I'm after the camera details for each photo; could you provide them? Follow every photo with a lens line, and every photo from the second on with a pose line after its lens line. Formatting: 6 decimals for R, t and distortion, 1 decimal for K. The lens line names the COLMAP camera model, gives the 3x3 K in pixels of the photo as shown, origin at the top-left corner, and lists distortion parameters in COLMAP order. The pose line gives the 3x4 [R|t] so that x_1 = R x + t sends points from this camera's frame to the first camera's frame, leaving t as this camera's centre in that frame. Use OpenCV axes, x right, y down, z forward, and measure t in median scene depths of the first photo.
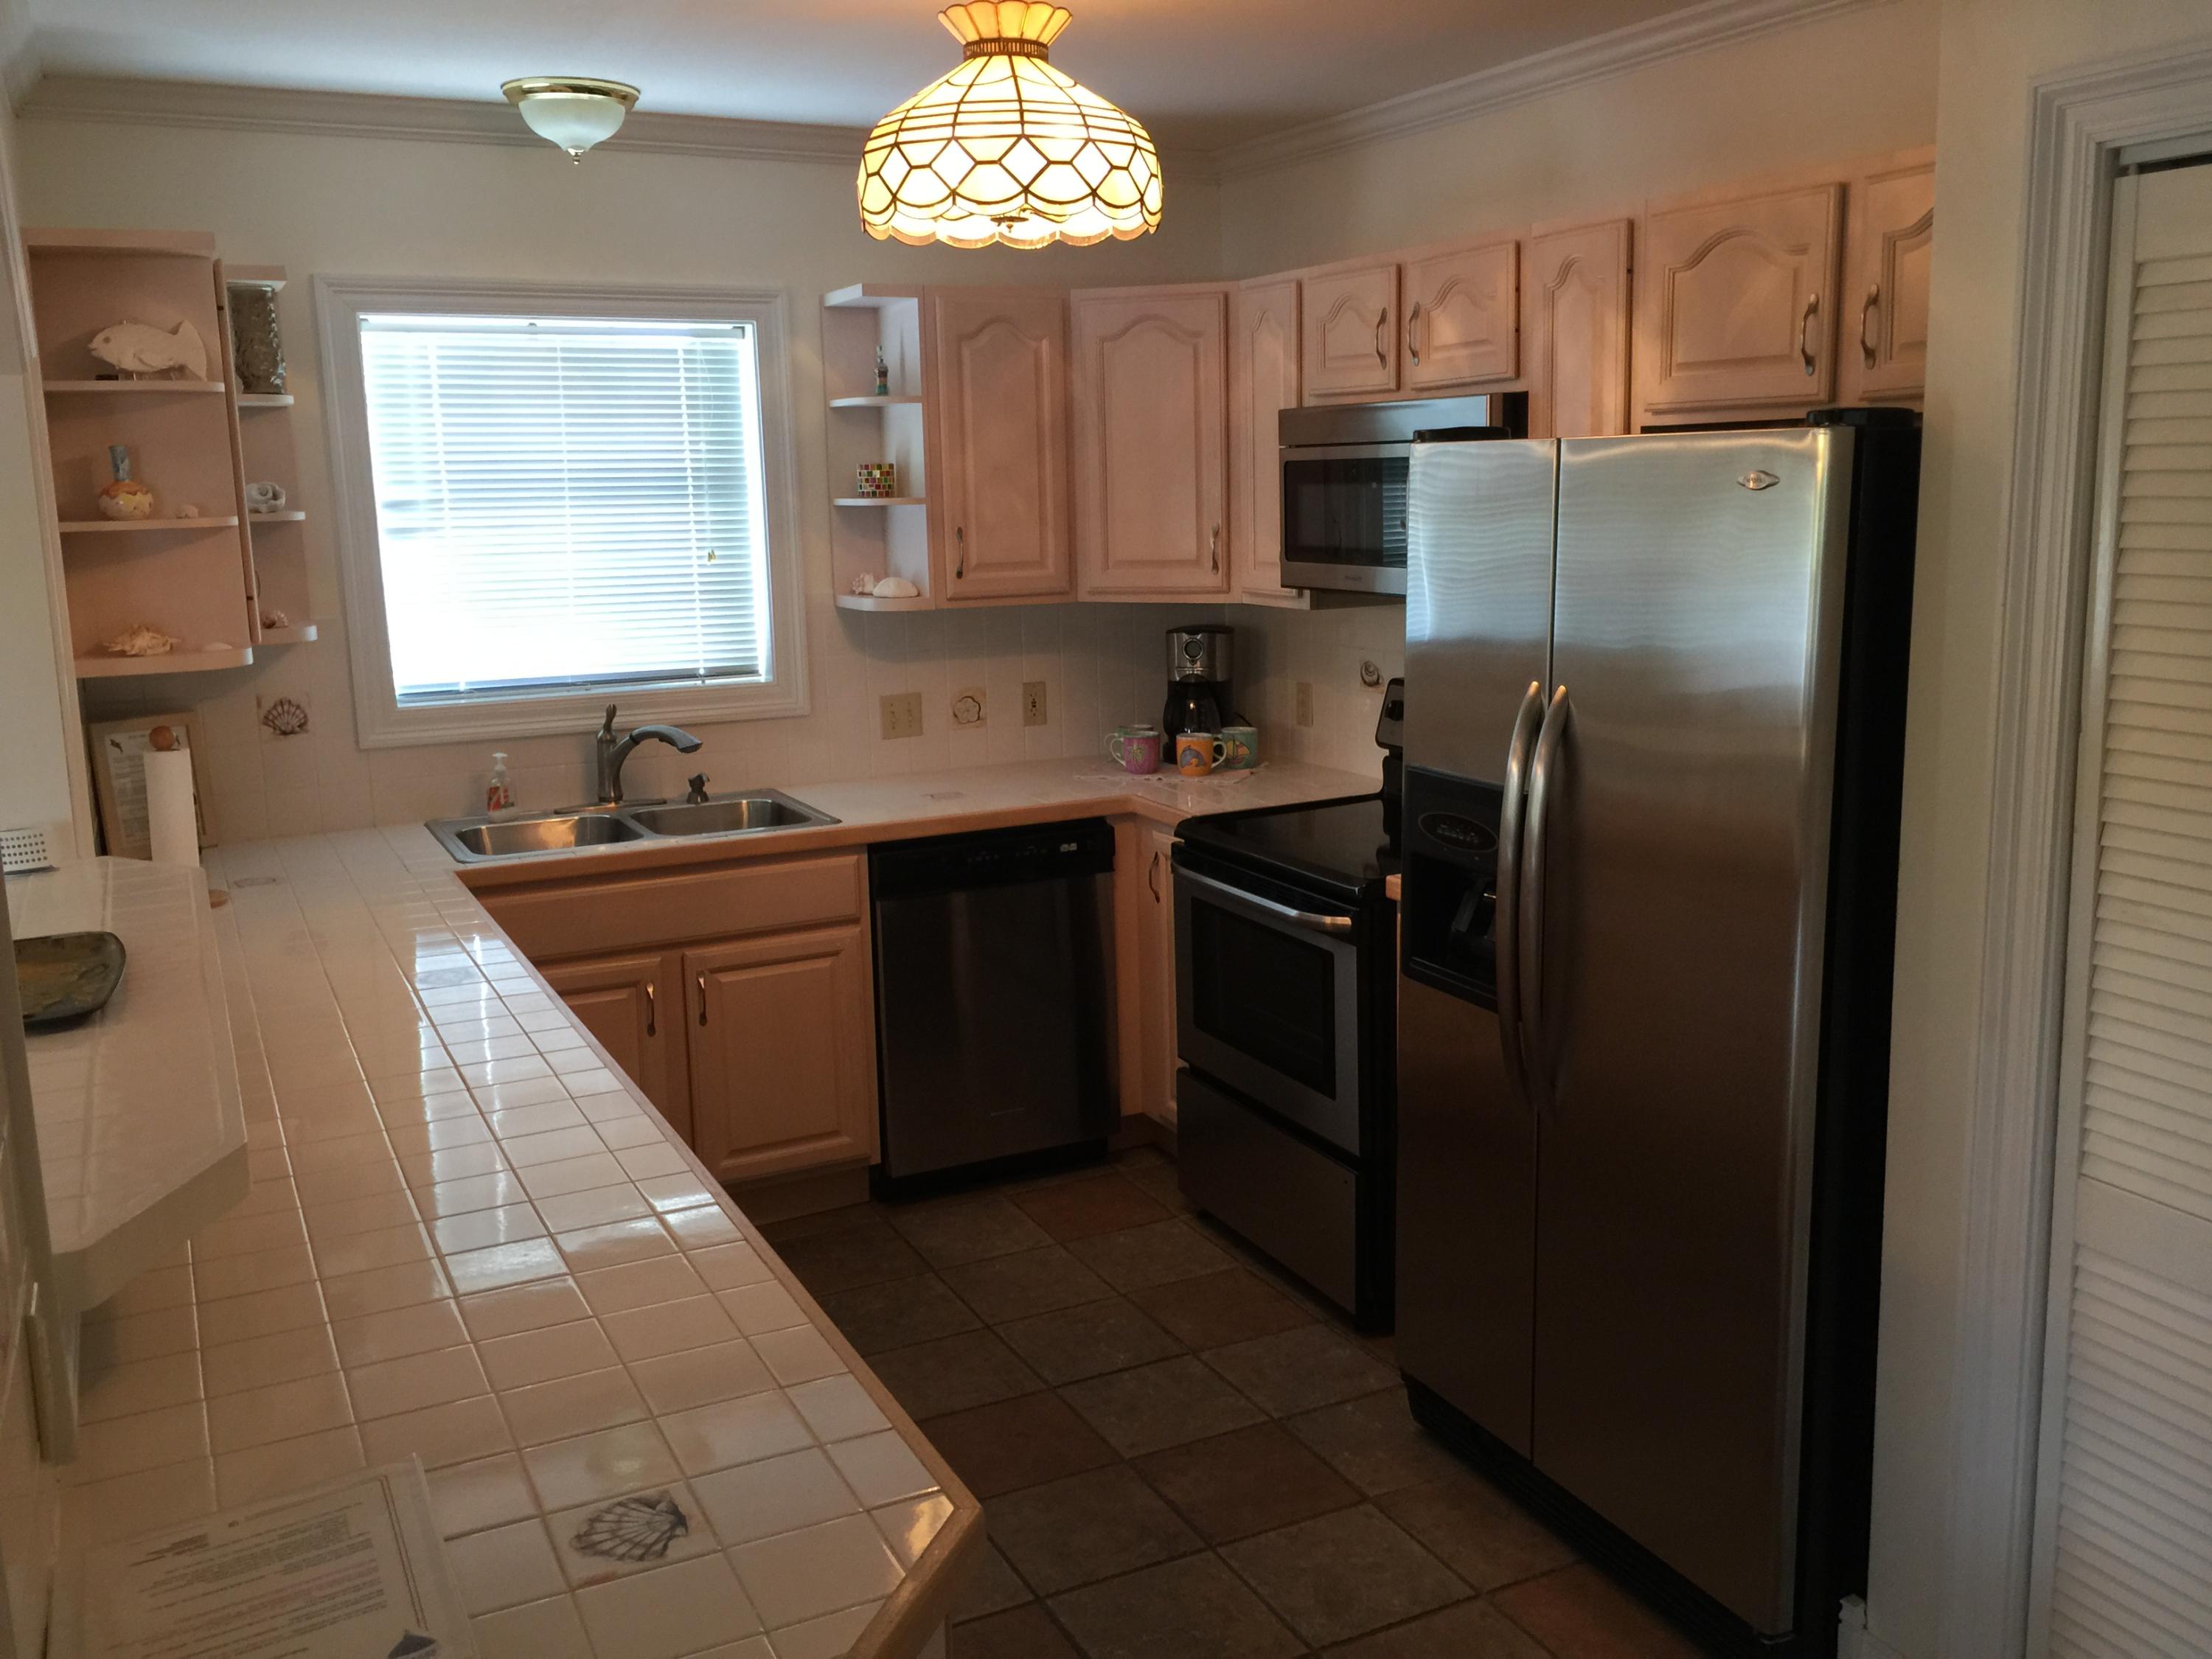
lens RADIAL K [[1915.8, 0, 1098.2], [0, 1915.8, 820.8], [0, 0, 1]] dist [0.068784, -0.047747]
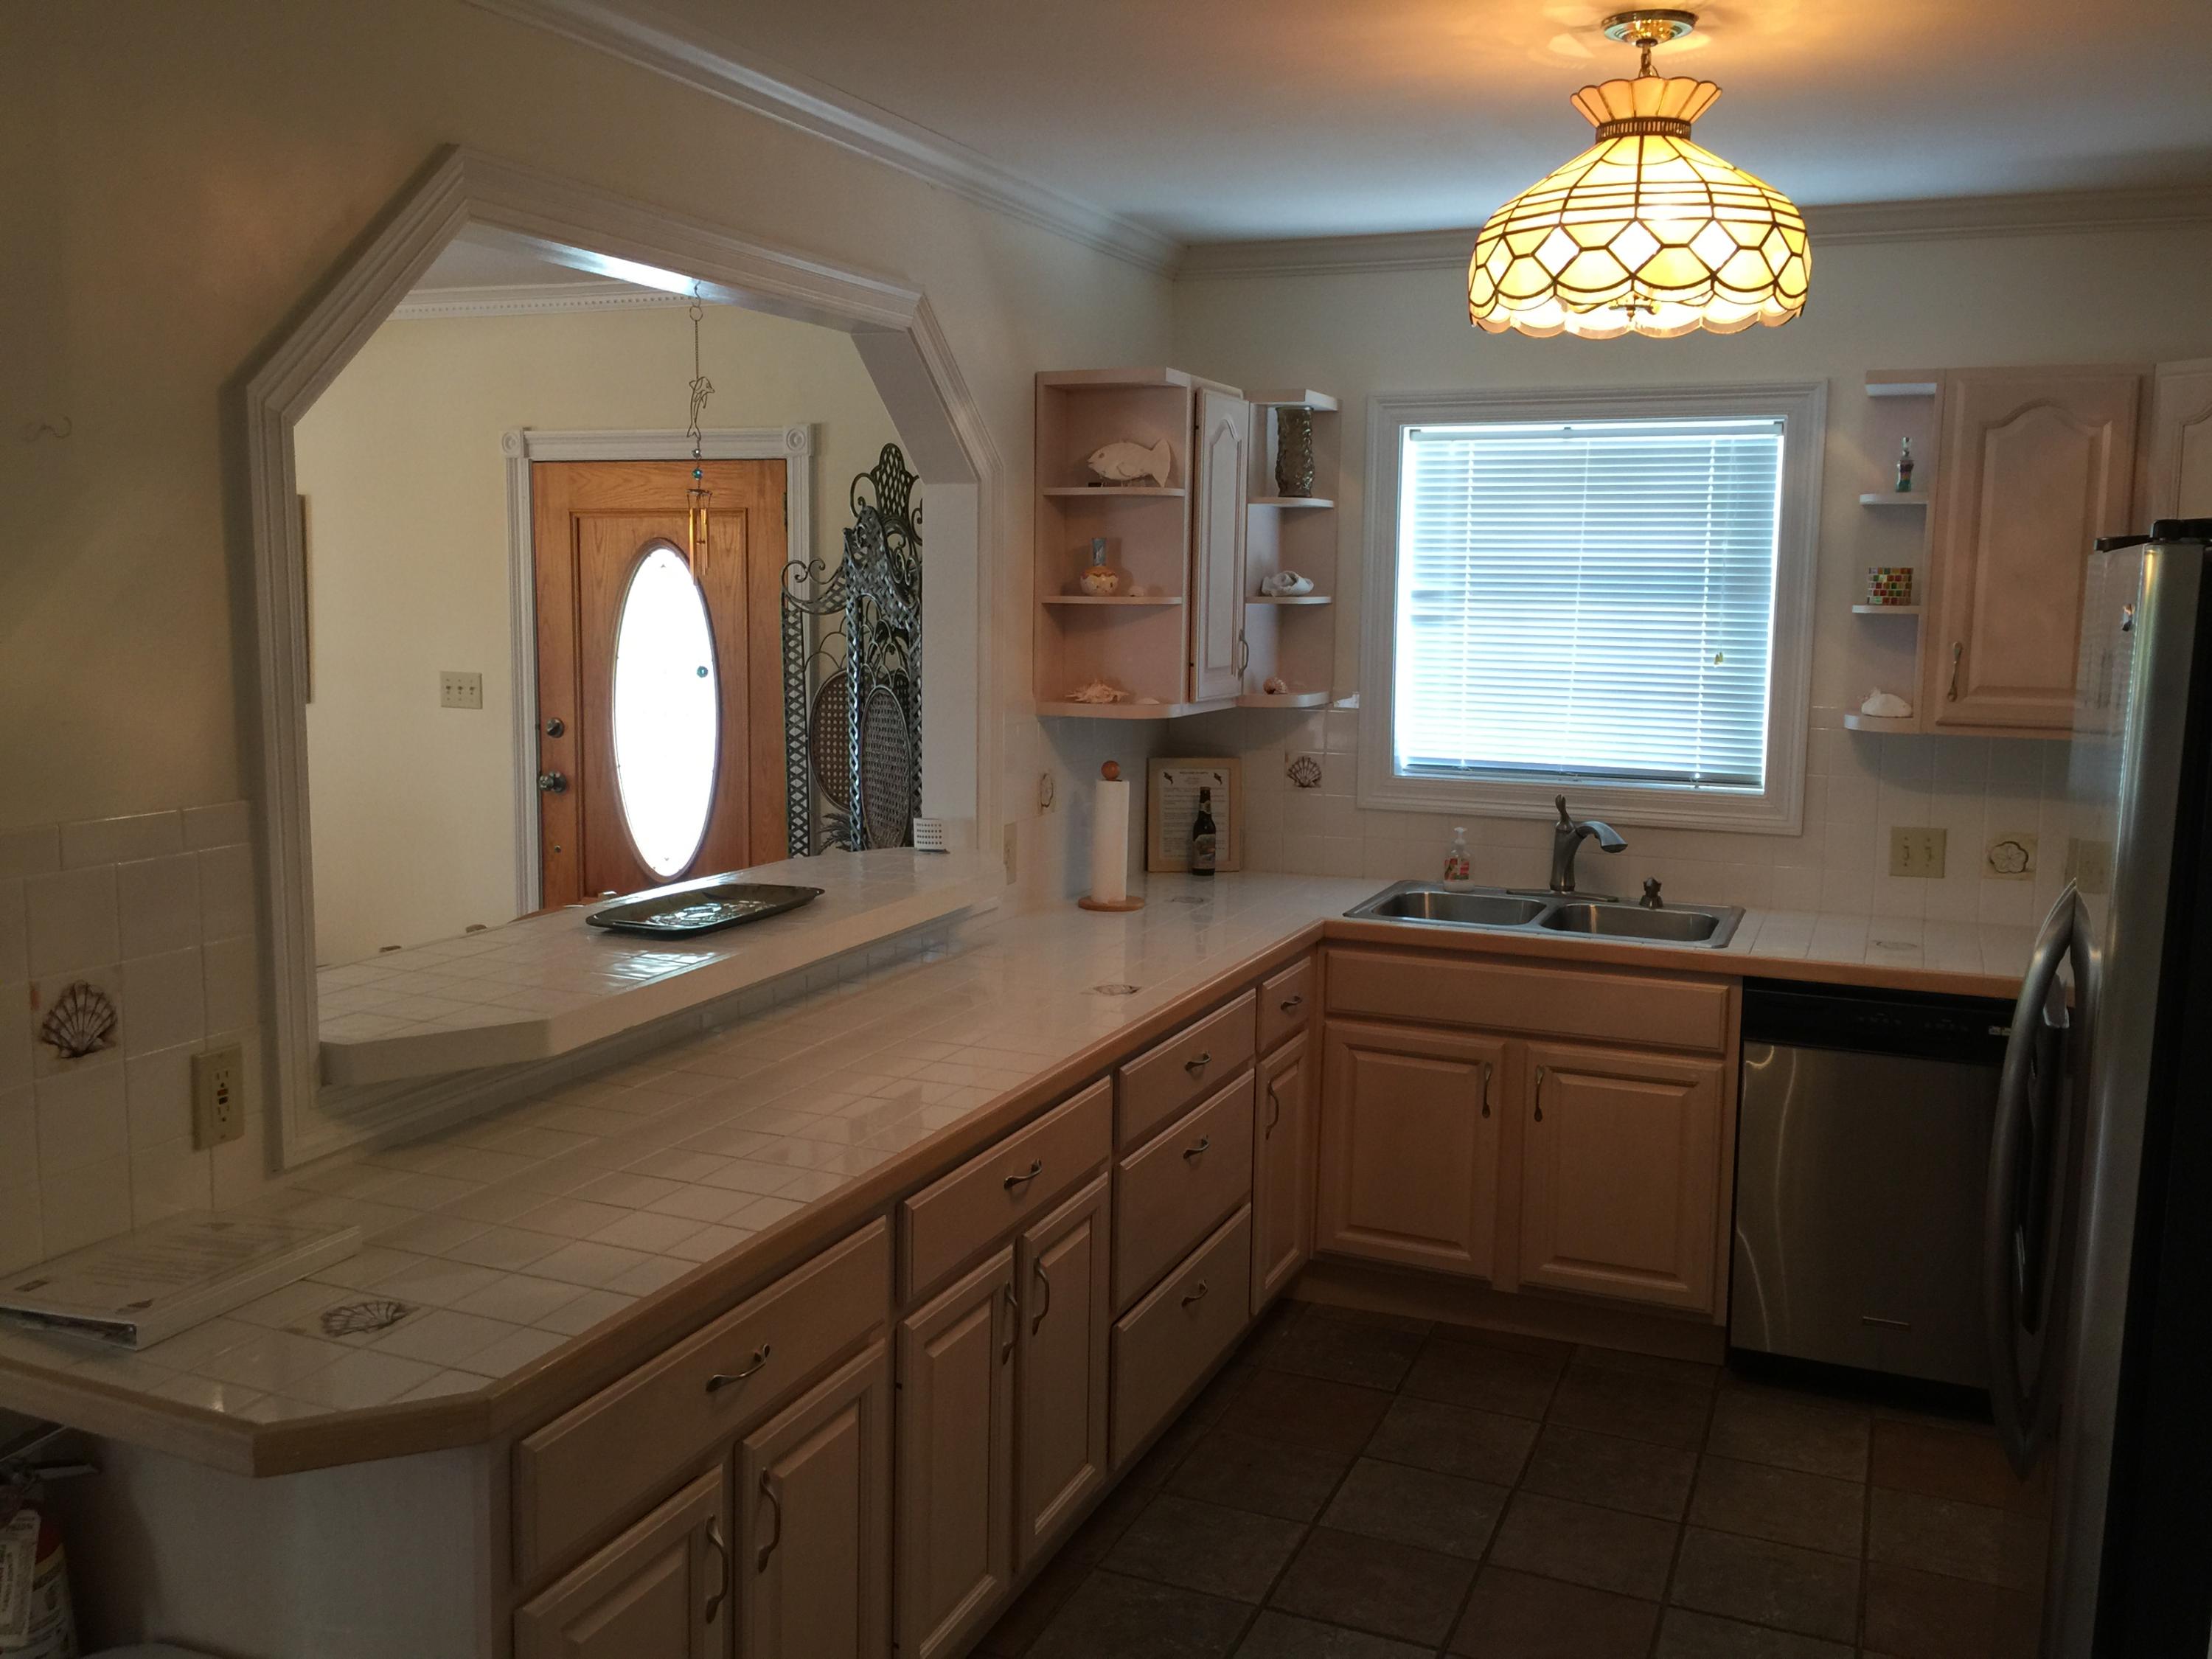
lens RADIAL K [[1915.8, 0, 1095.4], [0, 1915.8, 826.7], [0, 0, 1]] dist [0.068784, -0.047747]
pose [[0.646561, 0.131523, -0.751439, 0.356476], [-0.166004, 0.985678, 0.029686, -0.033689], [0.744582, 0.105548, 0.659134, 0.148163]]
